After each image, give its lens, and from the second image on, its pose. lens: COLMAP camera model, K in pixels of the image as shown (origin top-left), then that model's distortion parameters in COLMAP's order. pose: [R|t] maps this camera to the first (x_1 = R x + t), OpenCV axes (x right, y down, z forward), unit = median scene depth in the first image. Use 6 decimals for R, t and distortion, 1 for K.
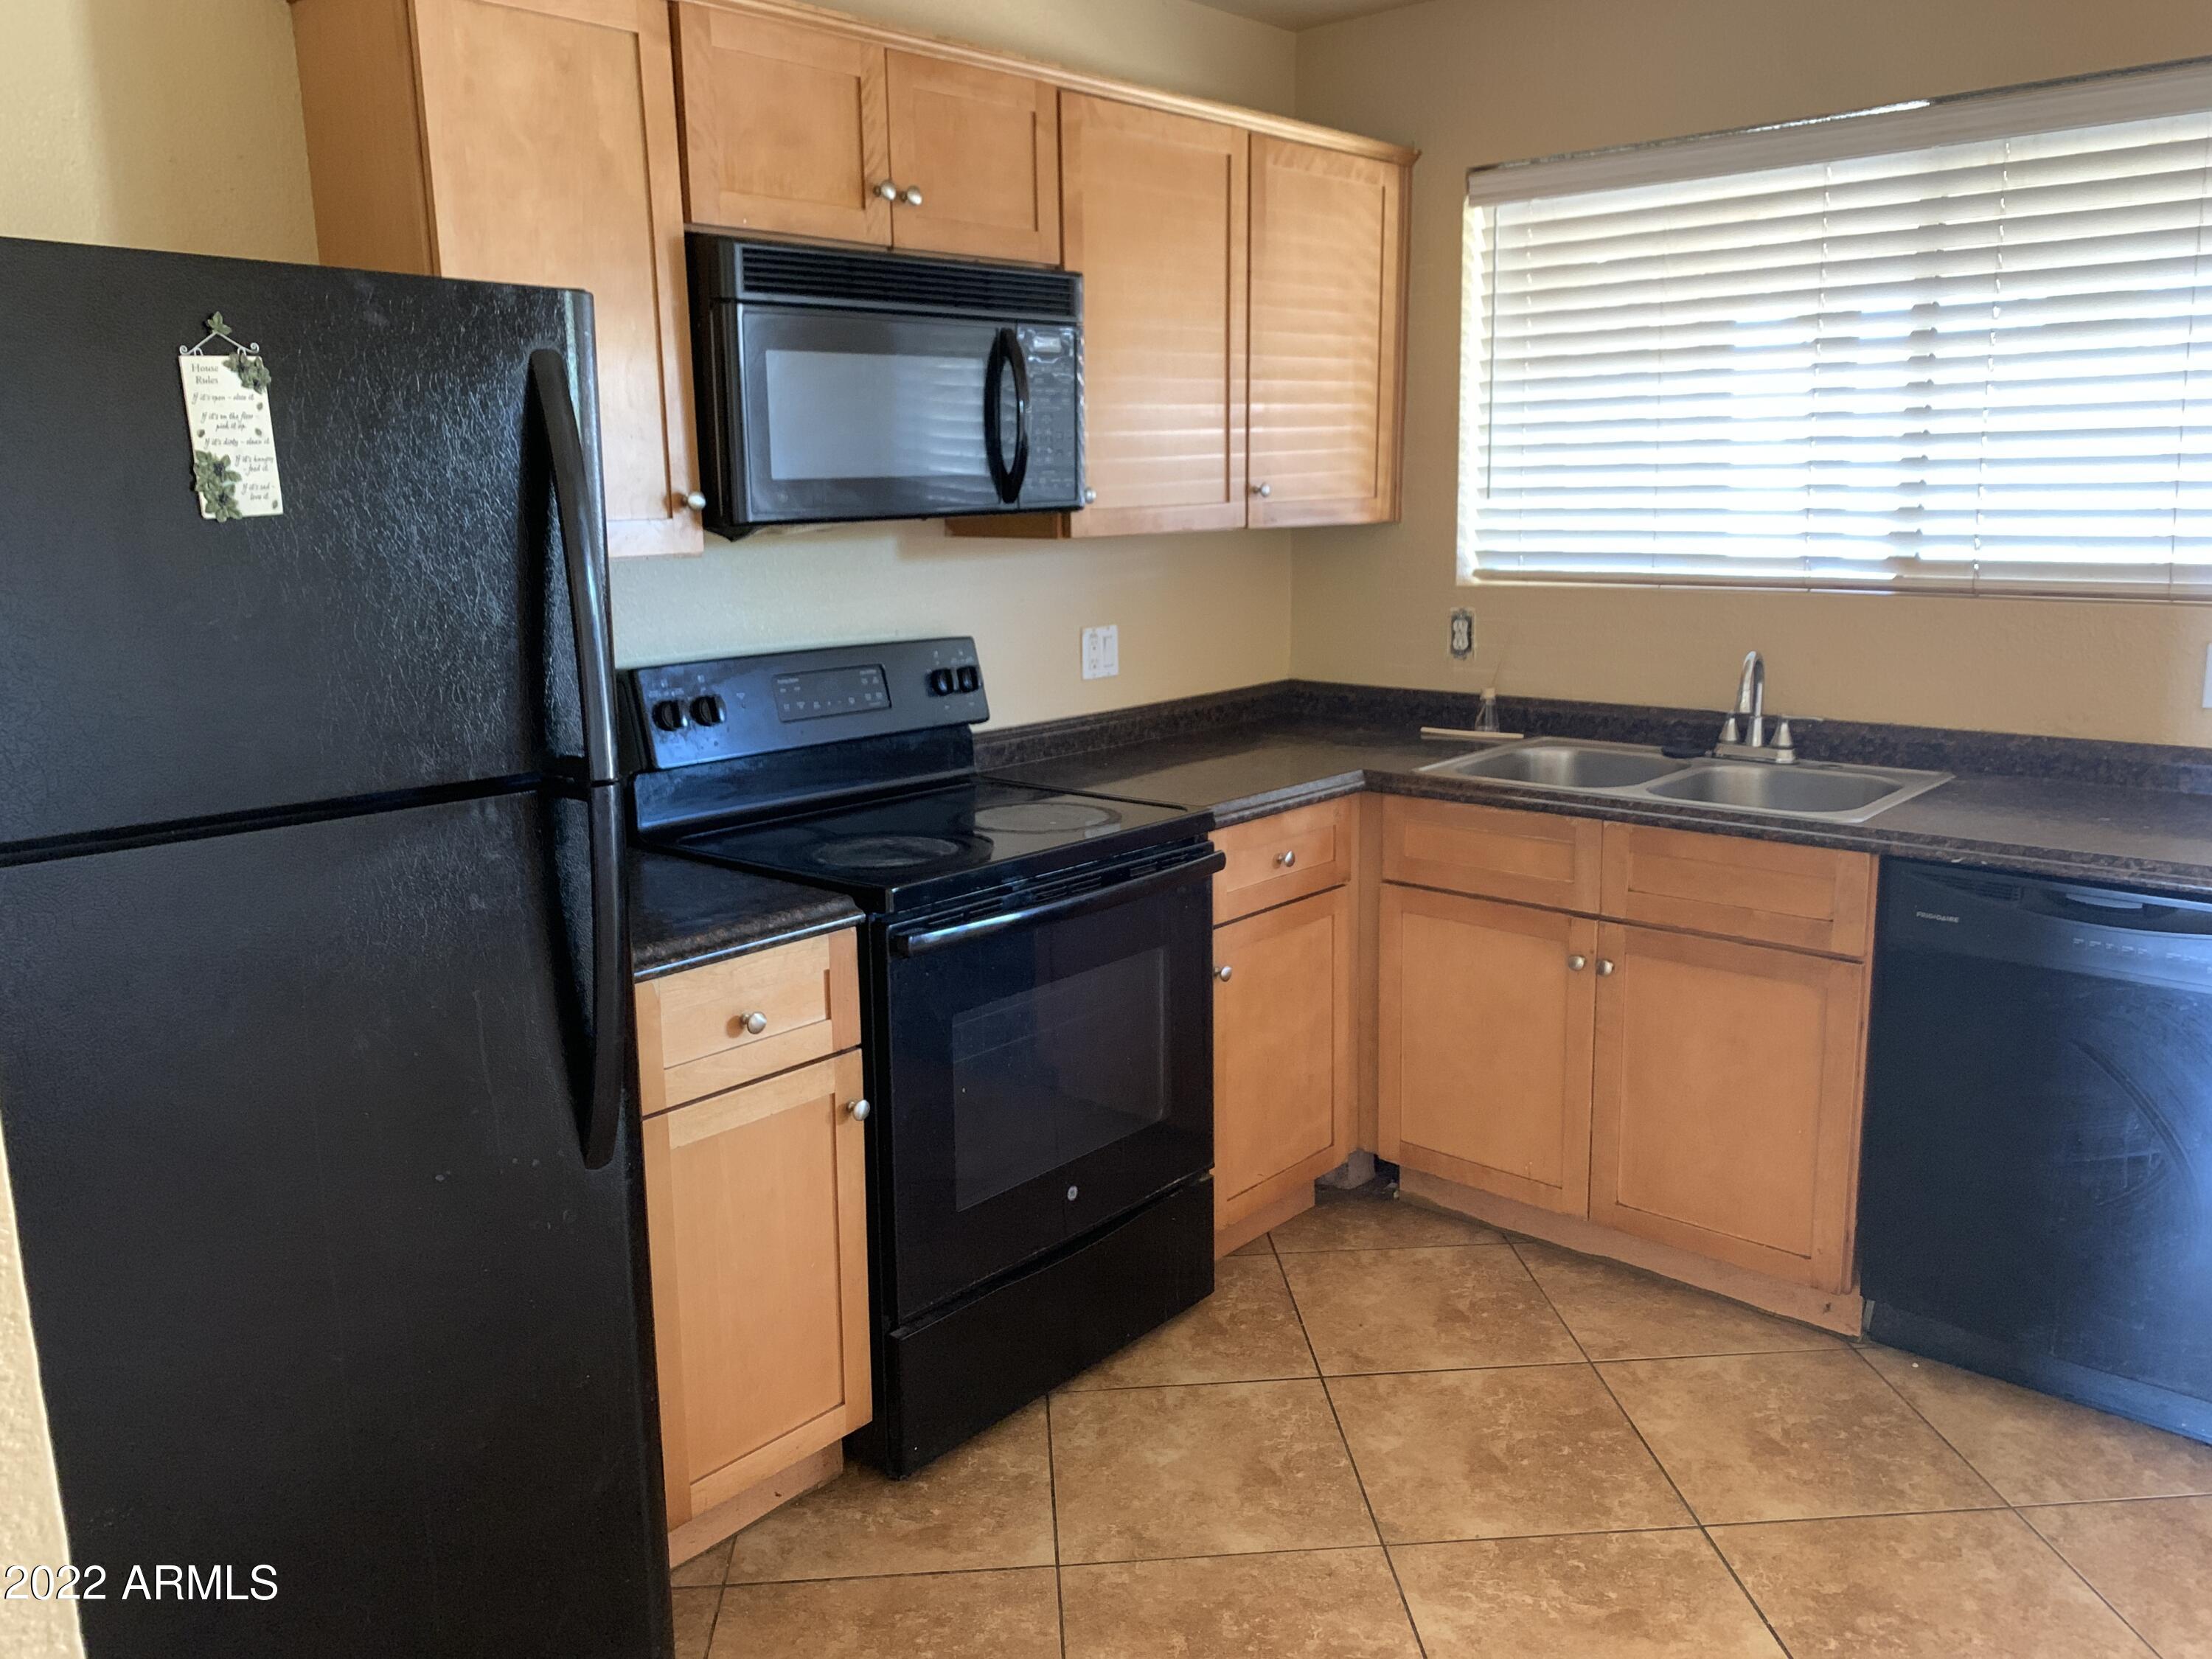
lens RADIAL K [[1692.9, 0, 1102.2], [0, 1692.9, 818.6], [0, 0, 1]] dist [0.012594, 0.001115]
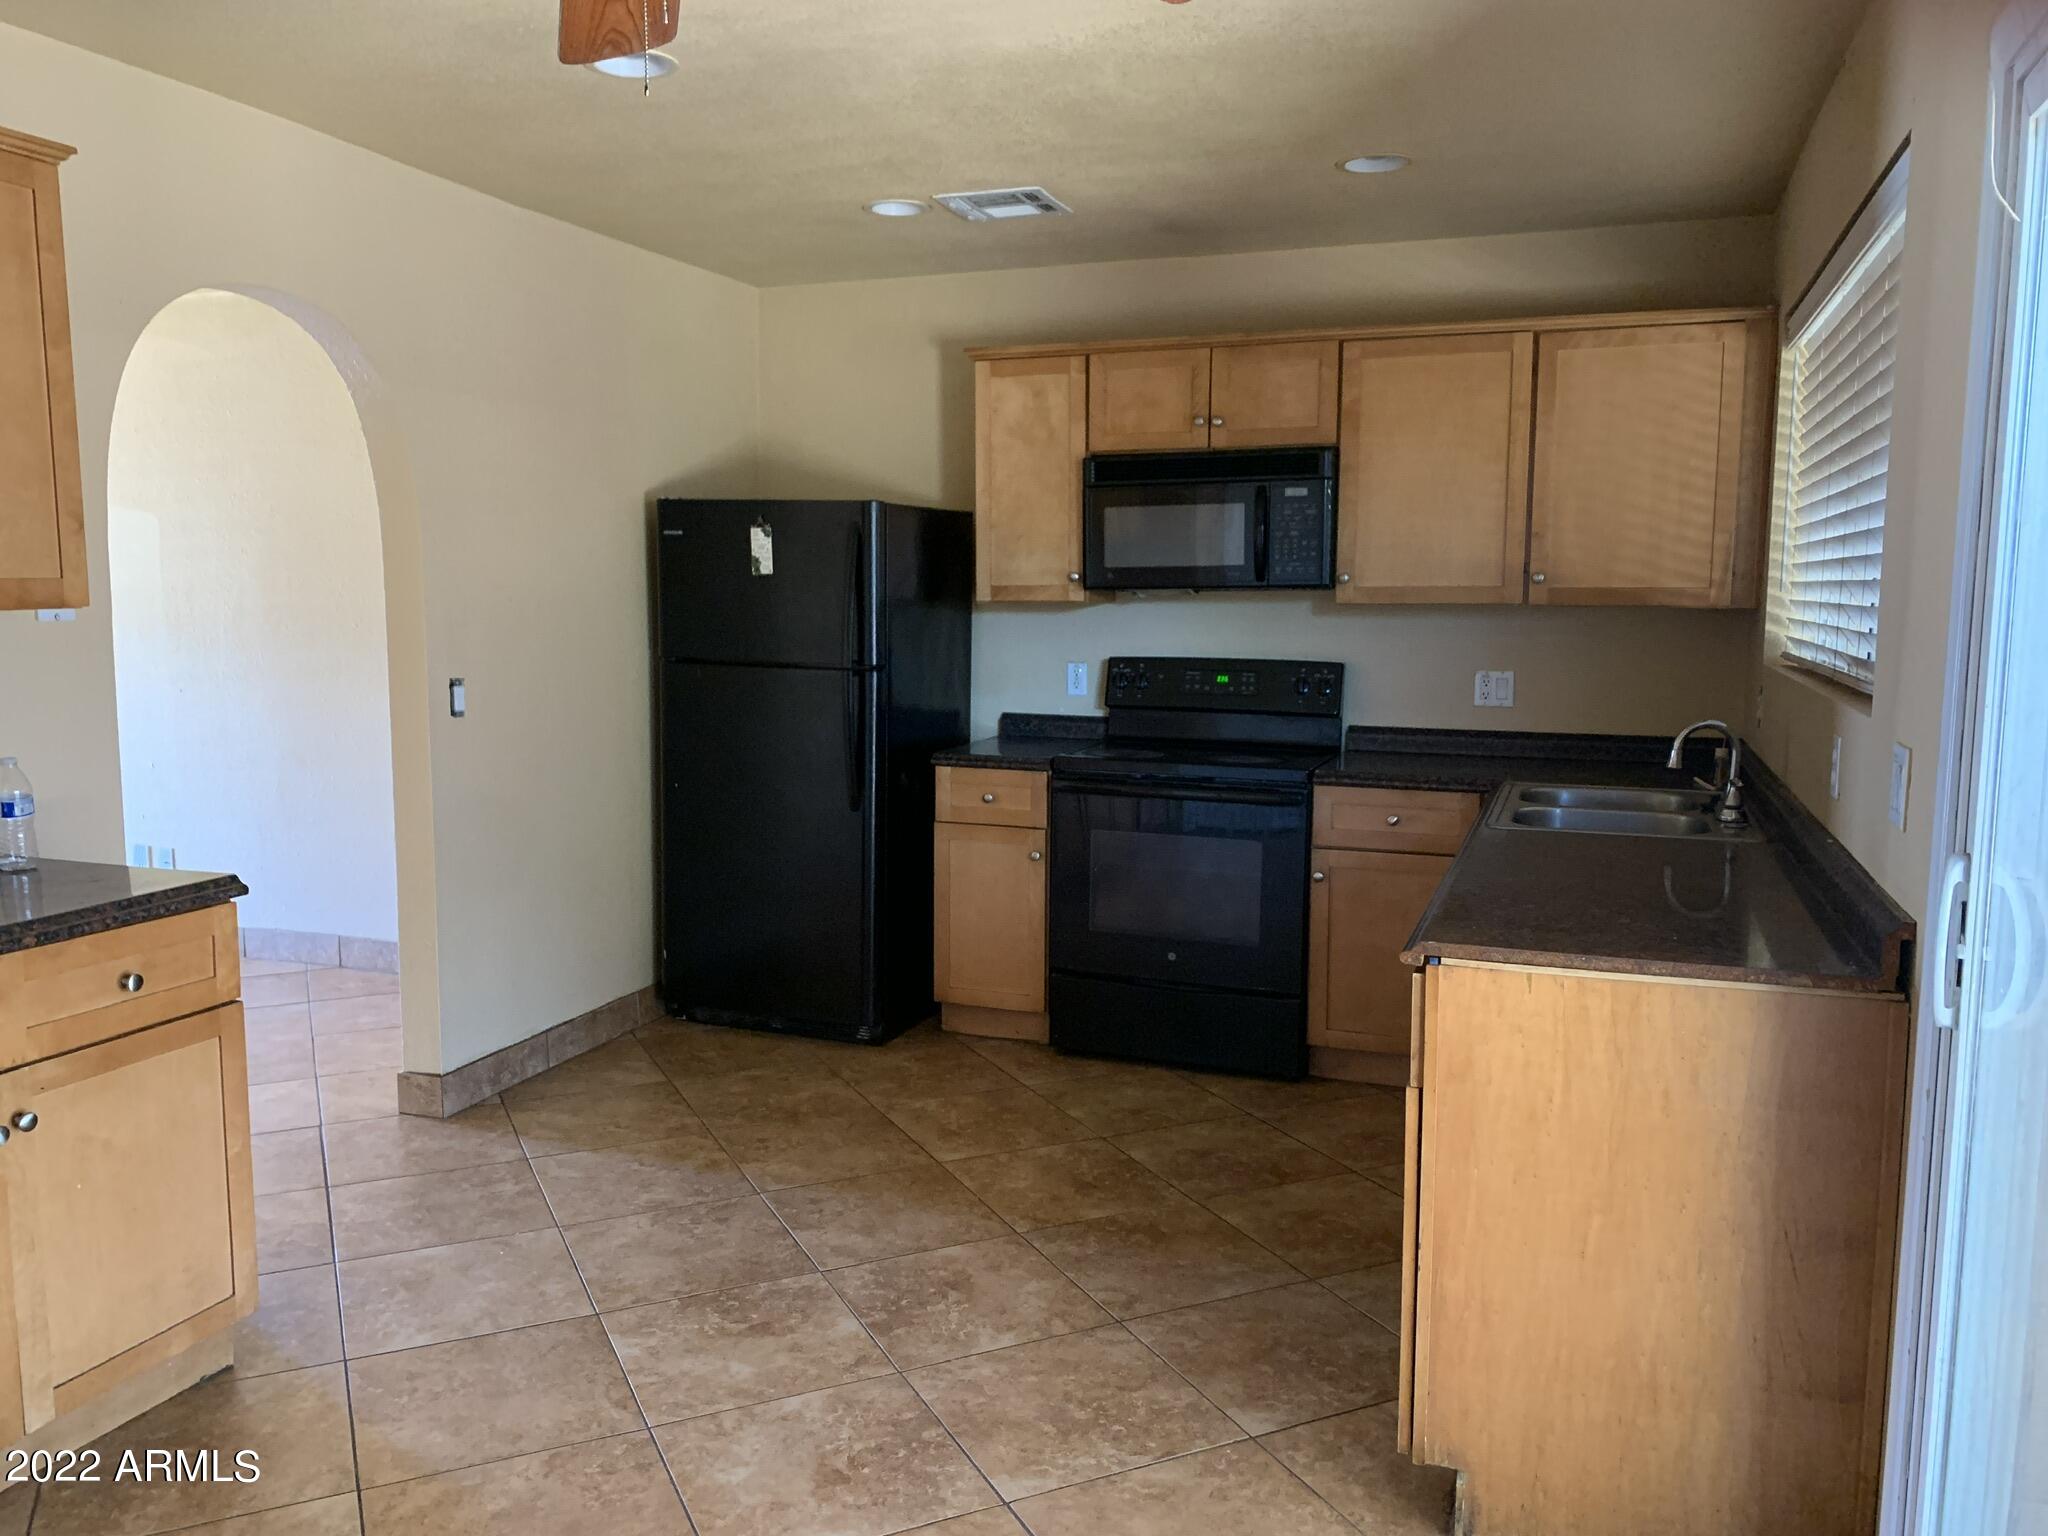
lens RADIAL K [[1567.4, 0, 1022.4], [0, 1567.4, 775.5], [0, 0, 1]] dist [0.012594, 0.001115]
pose [[0.363545, 0.137900, -0.921314, 1.484333], [-0.193228, 0.978637, 0.070233, -0.057319], [0.911317, 0.152490, 0.382425, 0.181844]]
